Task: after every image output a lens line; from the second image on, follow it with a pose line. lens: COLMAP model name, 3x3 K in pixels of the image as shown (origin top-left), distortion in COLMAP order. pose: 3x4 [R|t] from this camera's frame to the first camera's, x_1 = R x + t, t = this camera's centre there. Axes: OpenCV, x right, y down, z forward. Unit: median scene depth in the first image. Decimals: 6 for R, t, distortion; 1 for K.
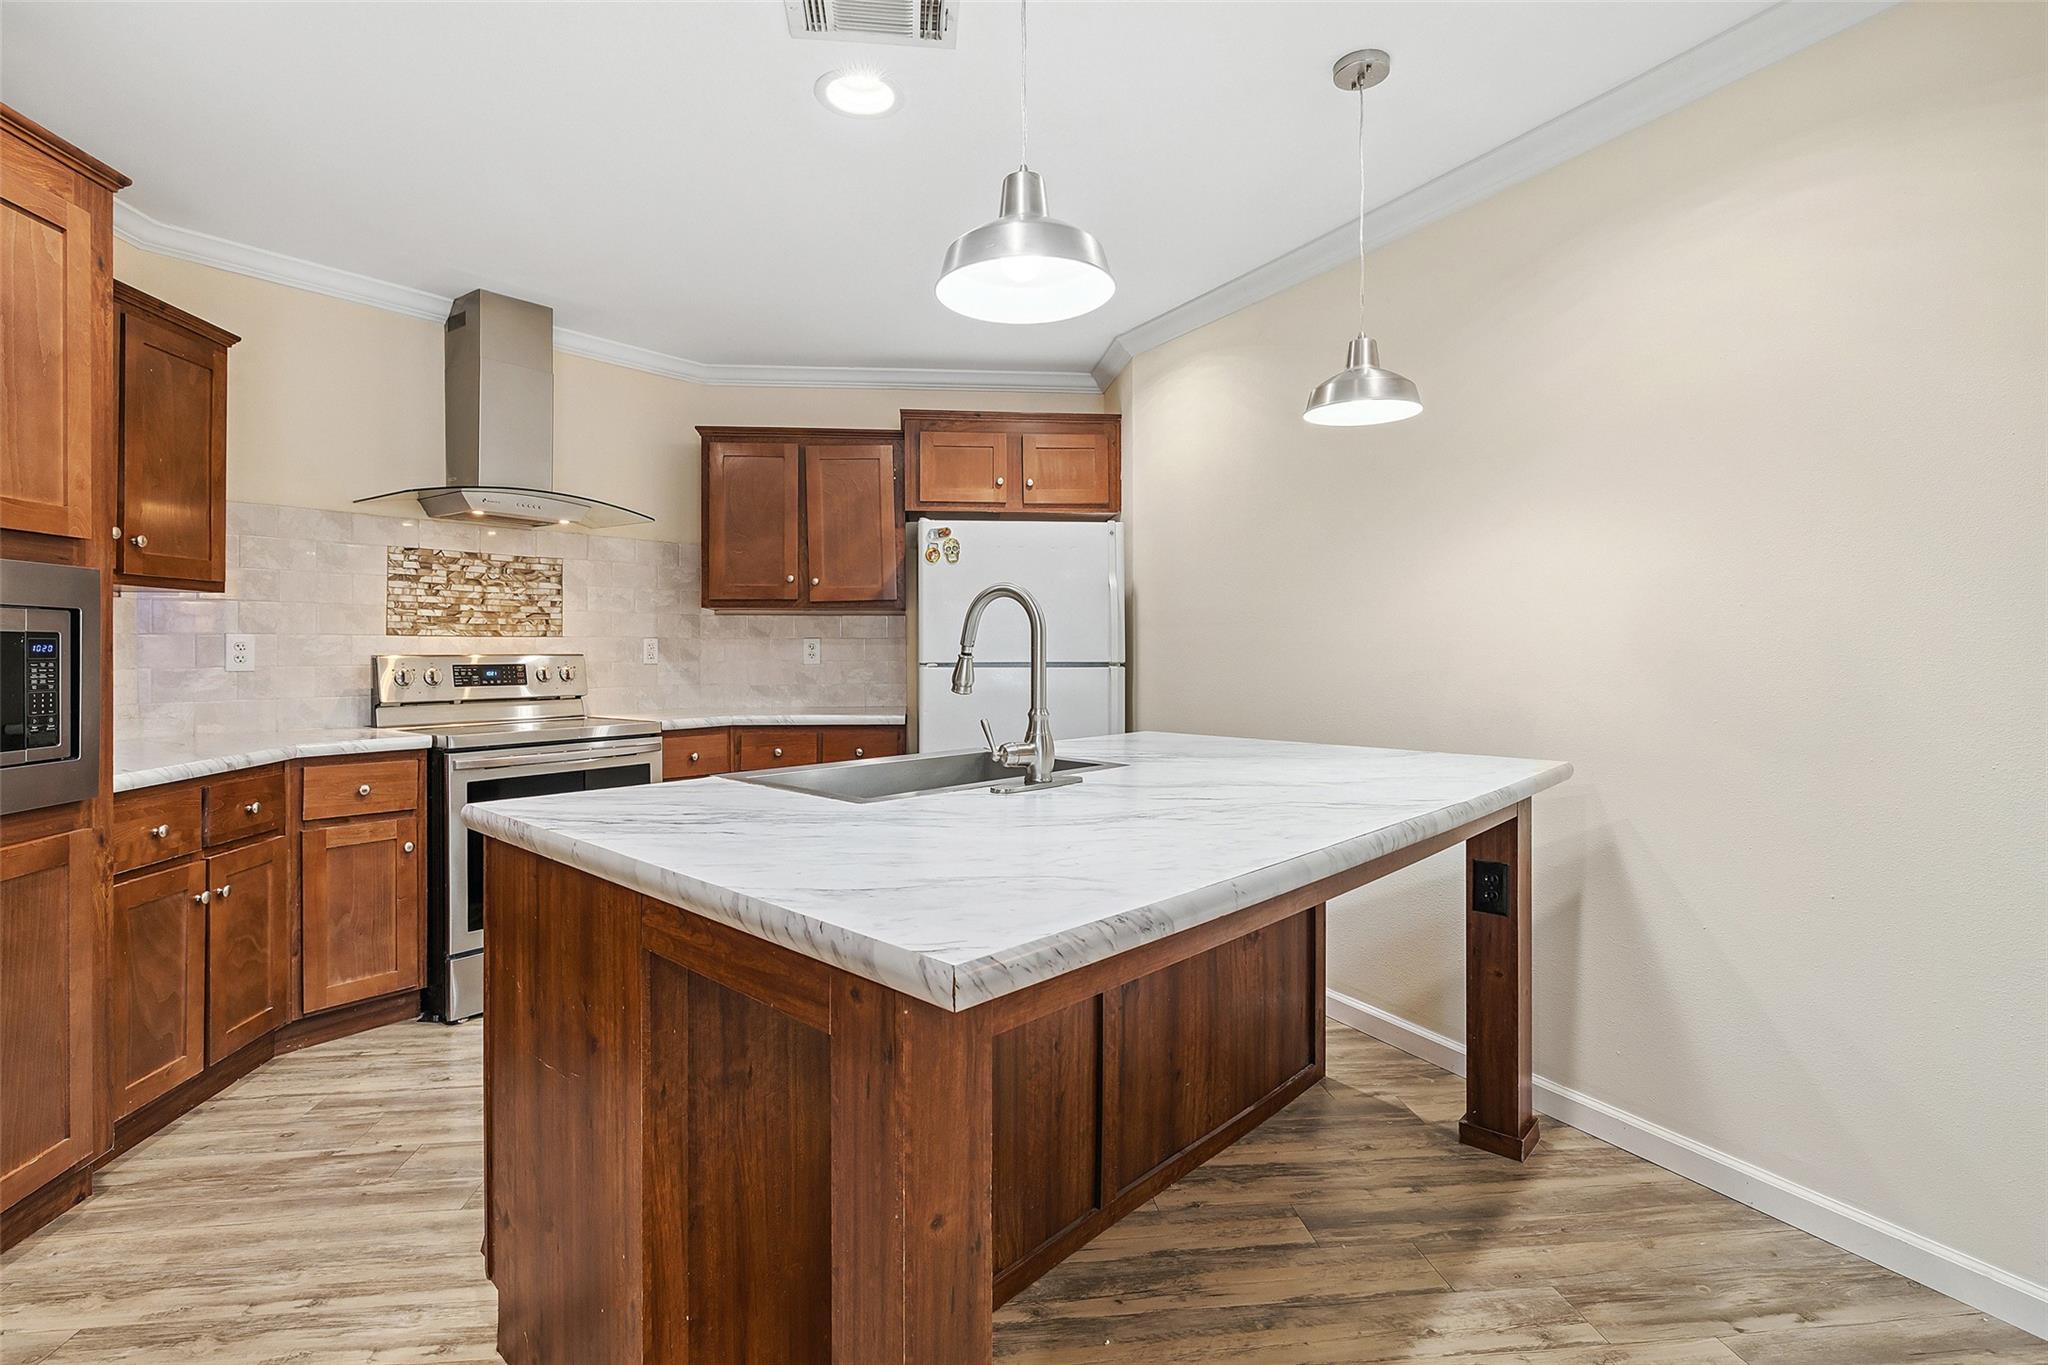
lens RADIAL K [[1001.0, 0, 1028.9], [0, 1001.0, 642.8], [0, 0, 1]] dist [-0.005165, 0.000746]
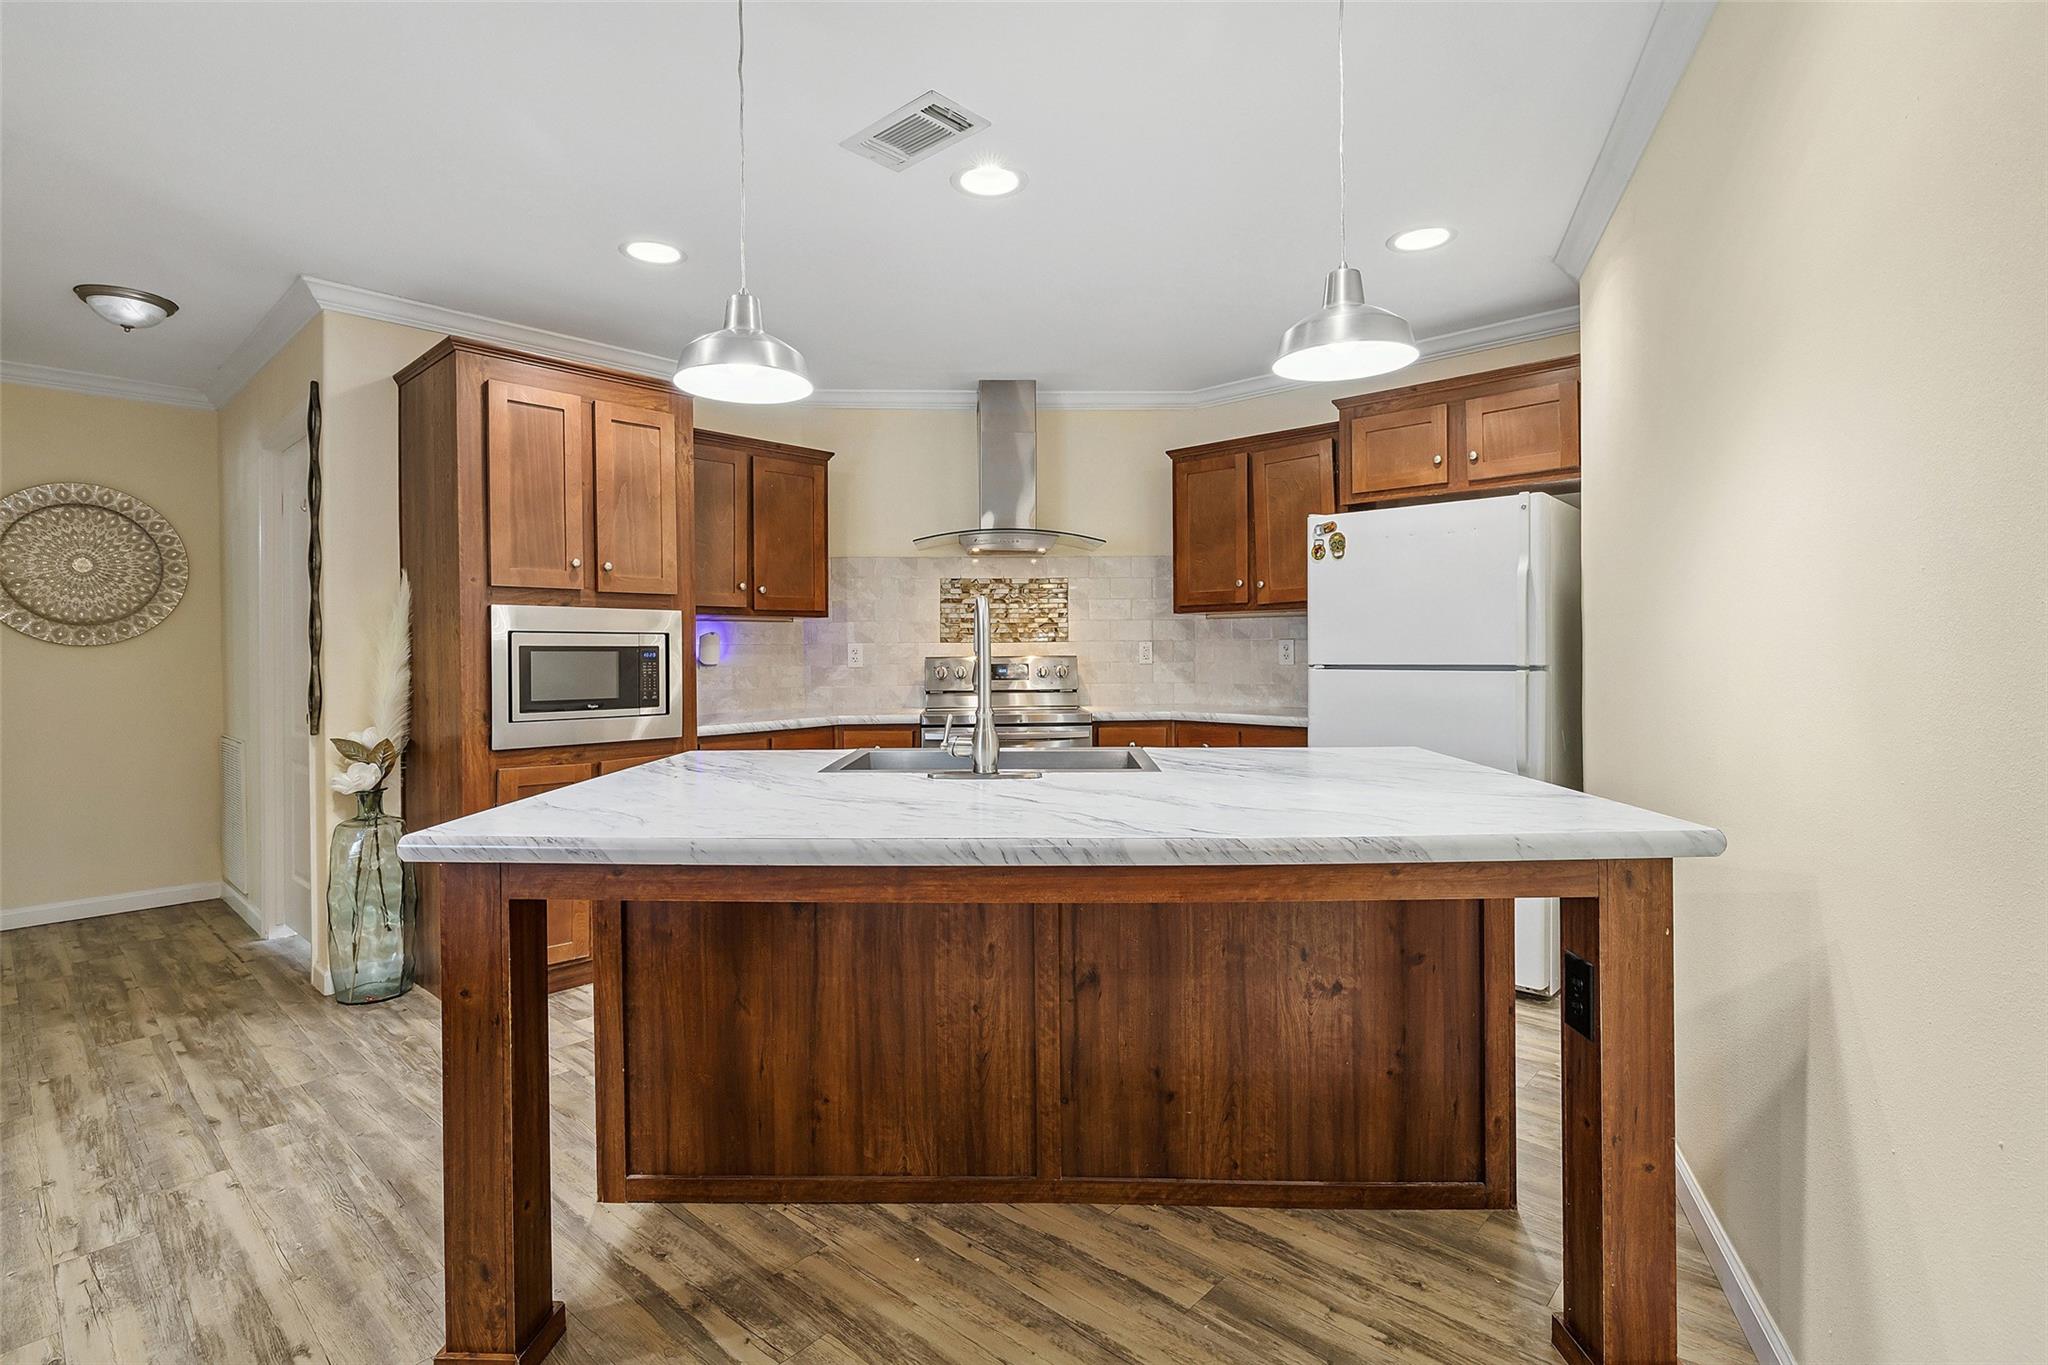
lens RADIAL K [[1001.0, 0, 997.6], [0, 1001.0, 652.6], [0, 0, 1]] dist [-0.005165, 0.000746]
pose [[0.639924, -0.002917, -0.768433, 0.459969], [0.012163, 0.999906, 0.006333, -0.001388], [0.768342, -0.013399, 0.639899, 0.155463]]
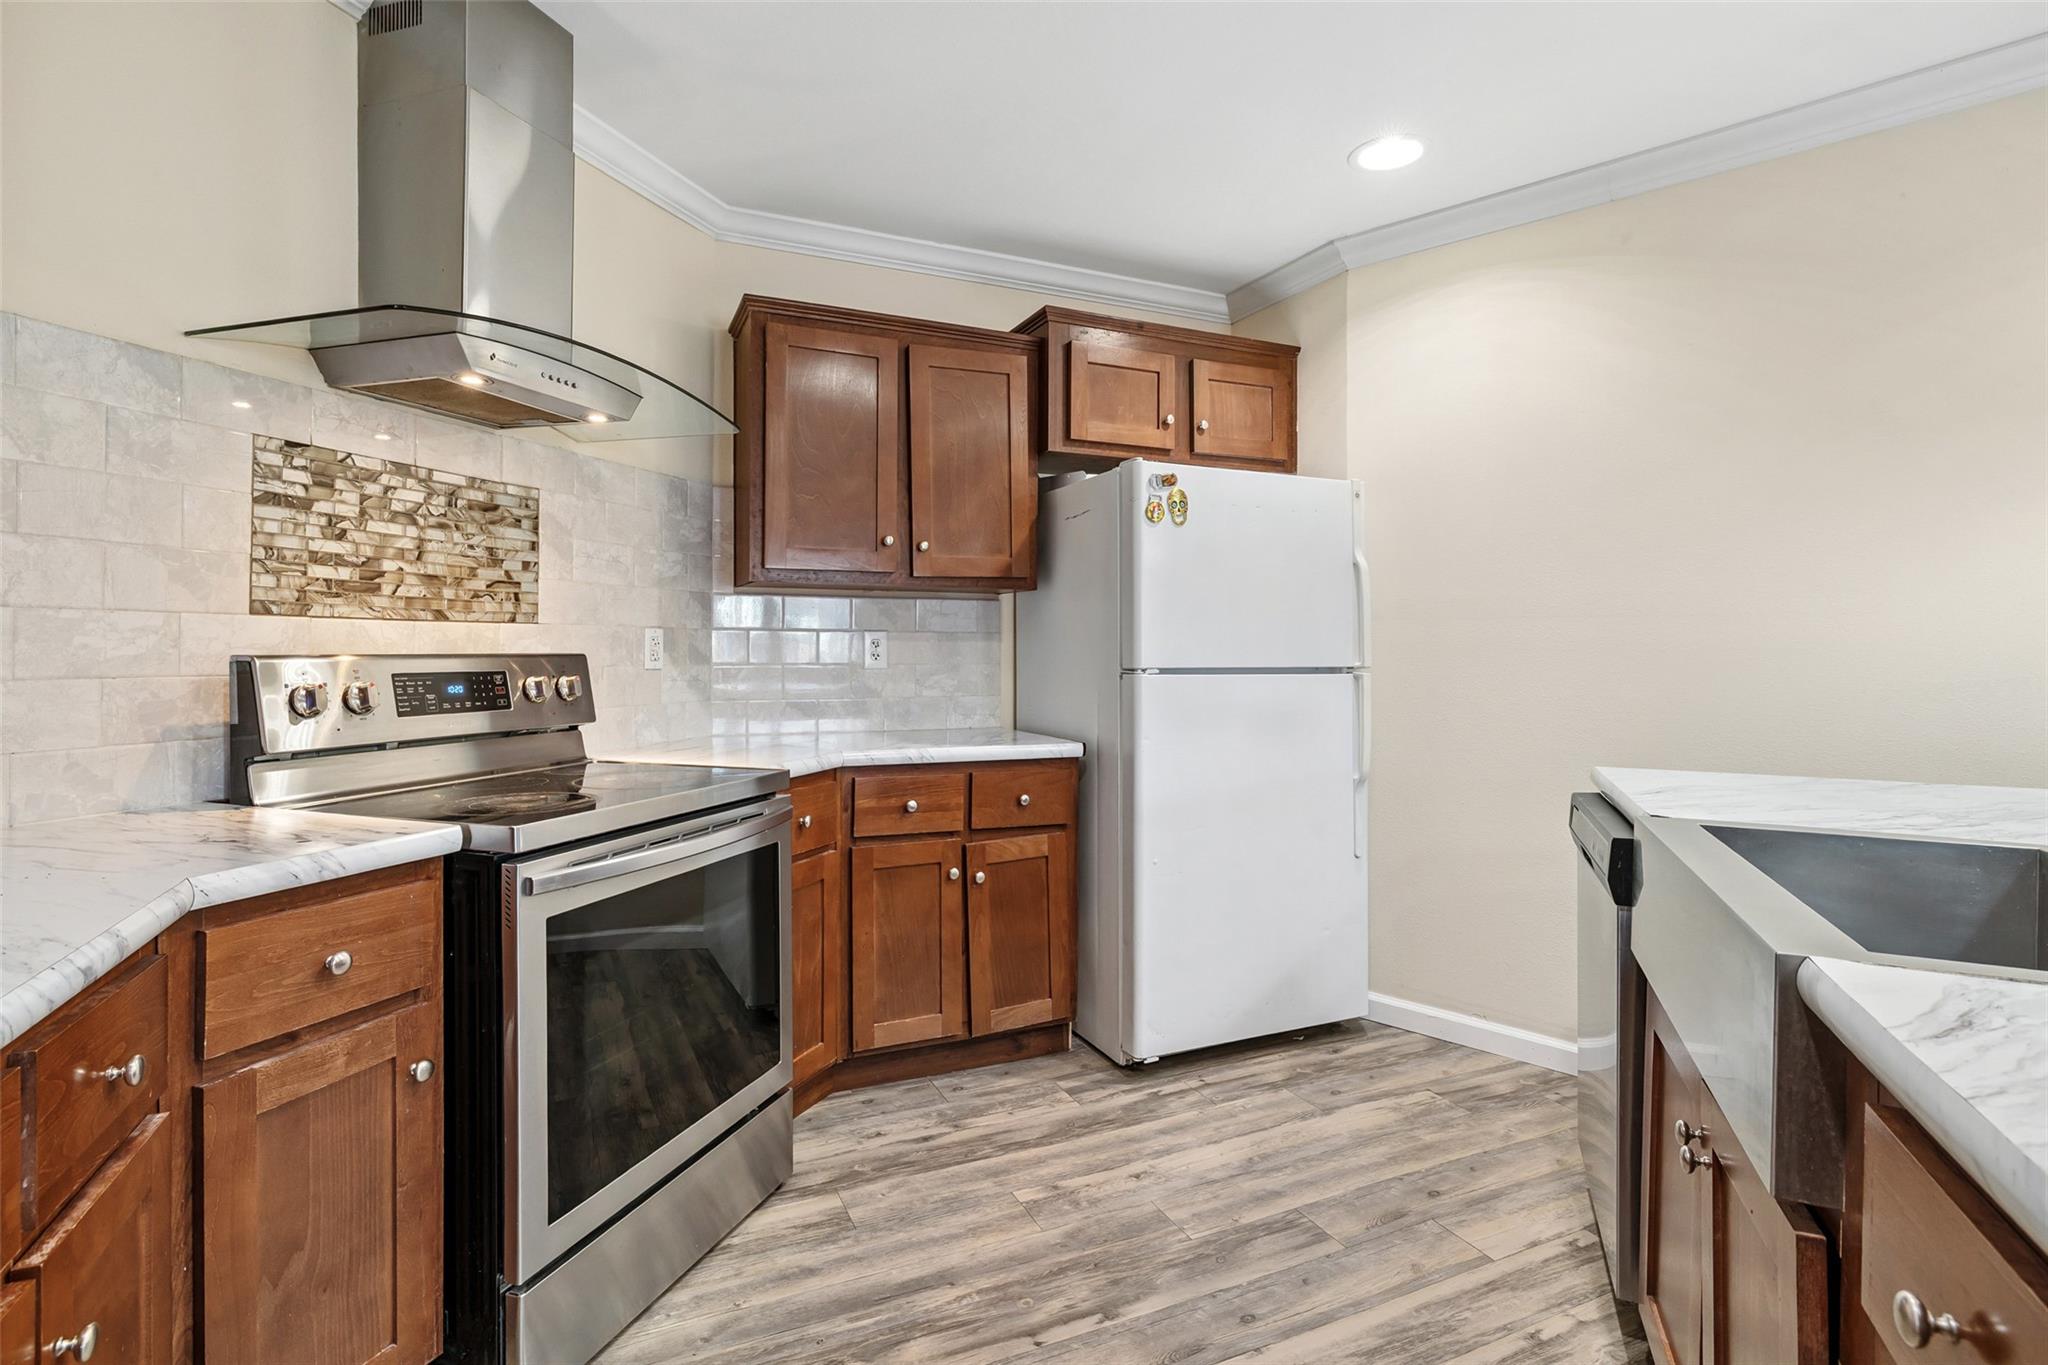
lens RADIAL K [[1001.0, 0, 1028.9], [0, 1001.0, 647.8], [0, 0, 1]] dist [-0.005165, 0.000746]
pose [[0.948329, 0.006280, 0.317226, -0.411356], [-0.008464, 0.999949, 0.005507, 0.002811], [-0.317175, -0.007907, 0.948334, 0.388138]]
